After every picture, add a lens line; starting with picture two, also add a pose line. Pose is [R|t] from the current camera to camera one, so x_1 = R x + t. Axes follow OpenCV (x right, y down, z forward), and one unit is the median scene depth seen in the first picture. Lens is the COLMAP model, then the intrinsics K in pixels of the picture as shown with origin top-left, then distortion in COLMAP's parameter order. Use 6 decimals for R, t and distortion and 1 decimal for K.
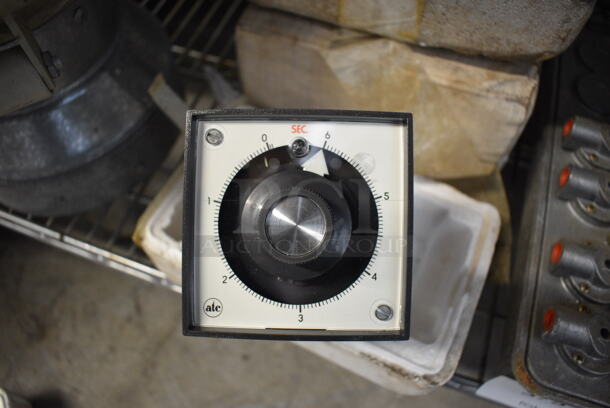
lens RADIAL K [[463.8, 0, 305.9], [0, 463.8, 205.6], [0, 0, 1]] dist [-0.092711, 0.001583]
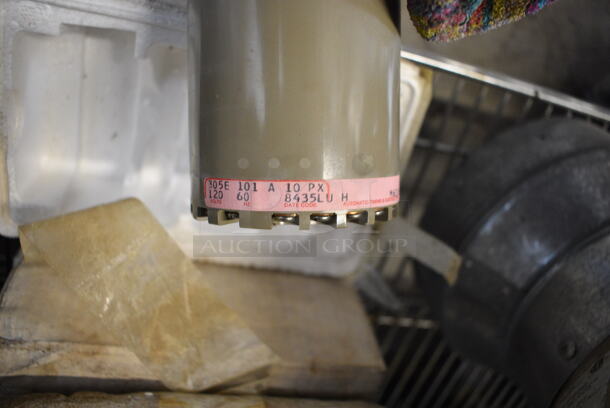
lens RADIAL K [[463.8, 0, 305.9], [0, 463.8, 205.6], [0, 0, 1]] dist [-0.092711, 0.001583]
pose [[-0.982351, 0.144639, -0.118603, 0.043918], [-0.137766, -0.988377, -0.064275, -0.033764], [-0.126521, -0.046802, 0.990859, 0.237674]]
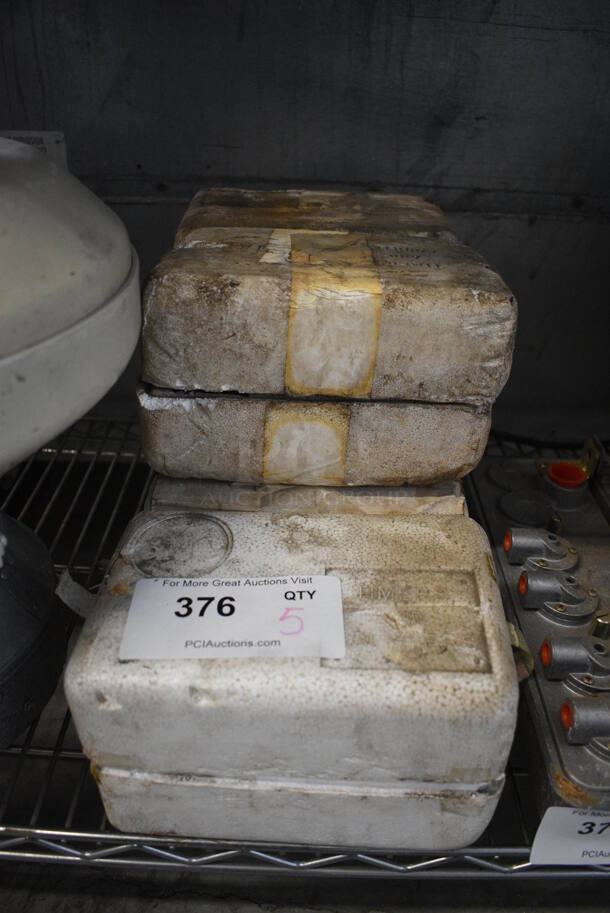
lens RADIAL K [[702.6, 0, 305.0], [0, 702.6, 456.5], [0, 0, 1]] dist [-0.092381, 0.003987]
pose [[0.946268, -0.135091, 0.293815, -0.276653], [0.260302, 0.857299, -0.444163, 0.248795], [-0.191885, 0.496778, 0.846399, -0.315549]]
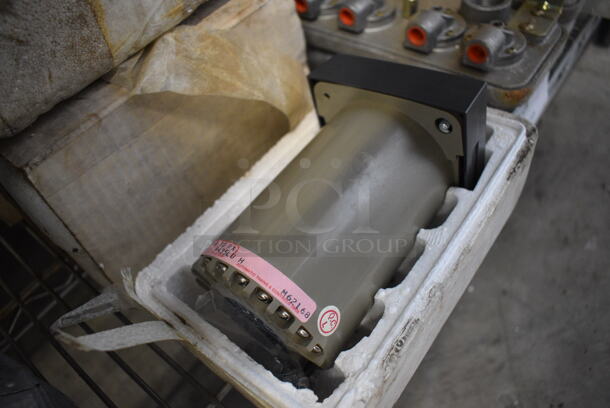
lens RADIAL K [[469.4, 0, 303.1], [0, 469.4, 205.6], [0, 0, 1]] dist [-0.092381, 0.003987]
pose [[0.316959, -0.759834, 0.567617, -0.469764], [0.888955, 0.446615, 0.101461, -0.069127], [-0.330600, 0.472427, 0.817017, 0.345661]]
